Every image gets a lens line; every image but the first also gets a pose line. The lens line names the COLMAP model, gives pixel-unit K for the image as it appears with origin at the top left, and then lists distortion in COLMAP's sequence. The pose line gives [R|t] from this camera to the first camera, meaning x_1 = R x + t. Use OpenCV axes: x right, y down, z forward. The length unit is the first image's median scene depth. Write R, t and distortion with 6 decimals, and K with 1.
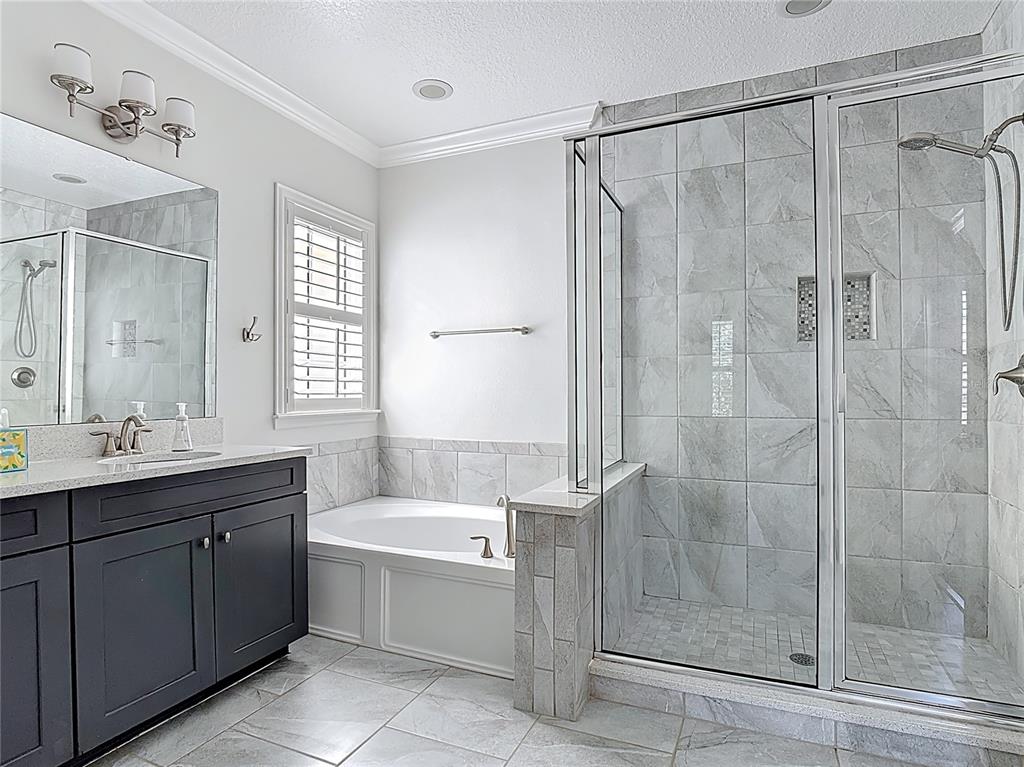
lens RADIAL K [[552.6, 0, 518.0], [0, 552.6, 381.8], [0, 0, 1]] dist [-0.011681, -0.009124]
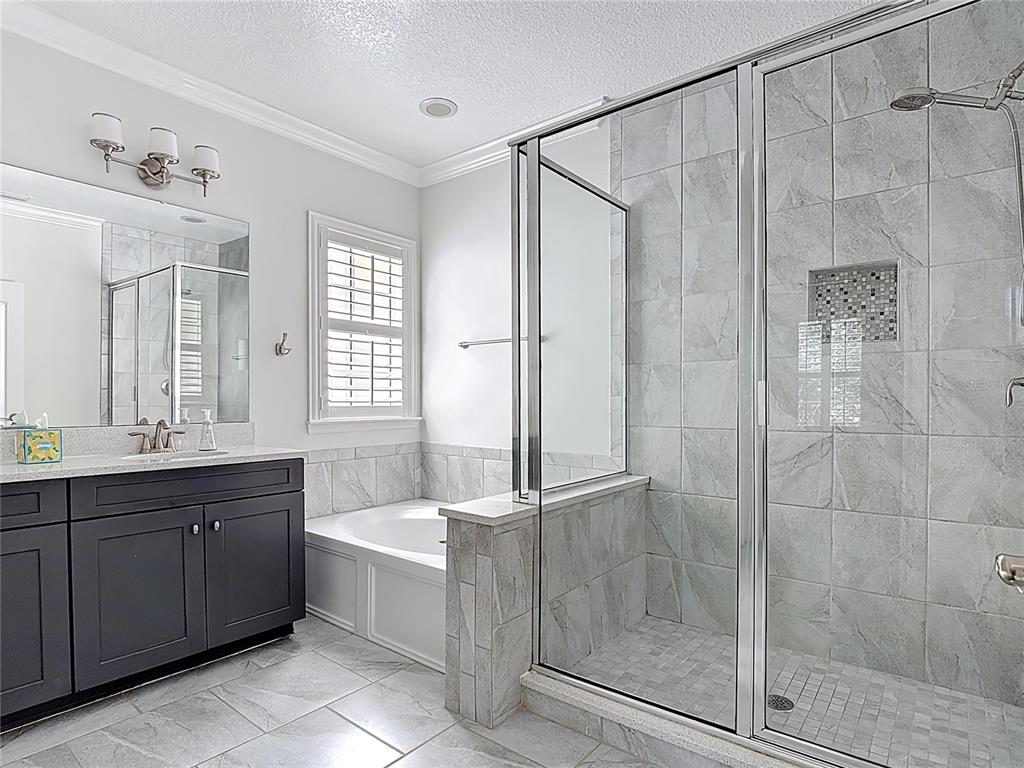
lens RADIAL K [[552.6, 0, 532.2], [0, 552.6, 399.0], [0, 0, 1]] dist [-0.011681, -0.009124]
pose [[0.968080, 0.002023, -0.250634, 0.322915], [0.001833, 0.999884, 0.015149, 0.000158], [0.250635, -0.015125, 0.967963, 0.042013]]
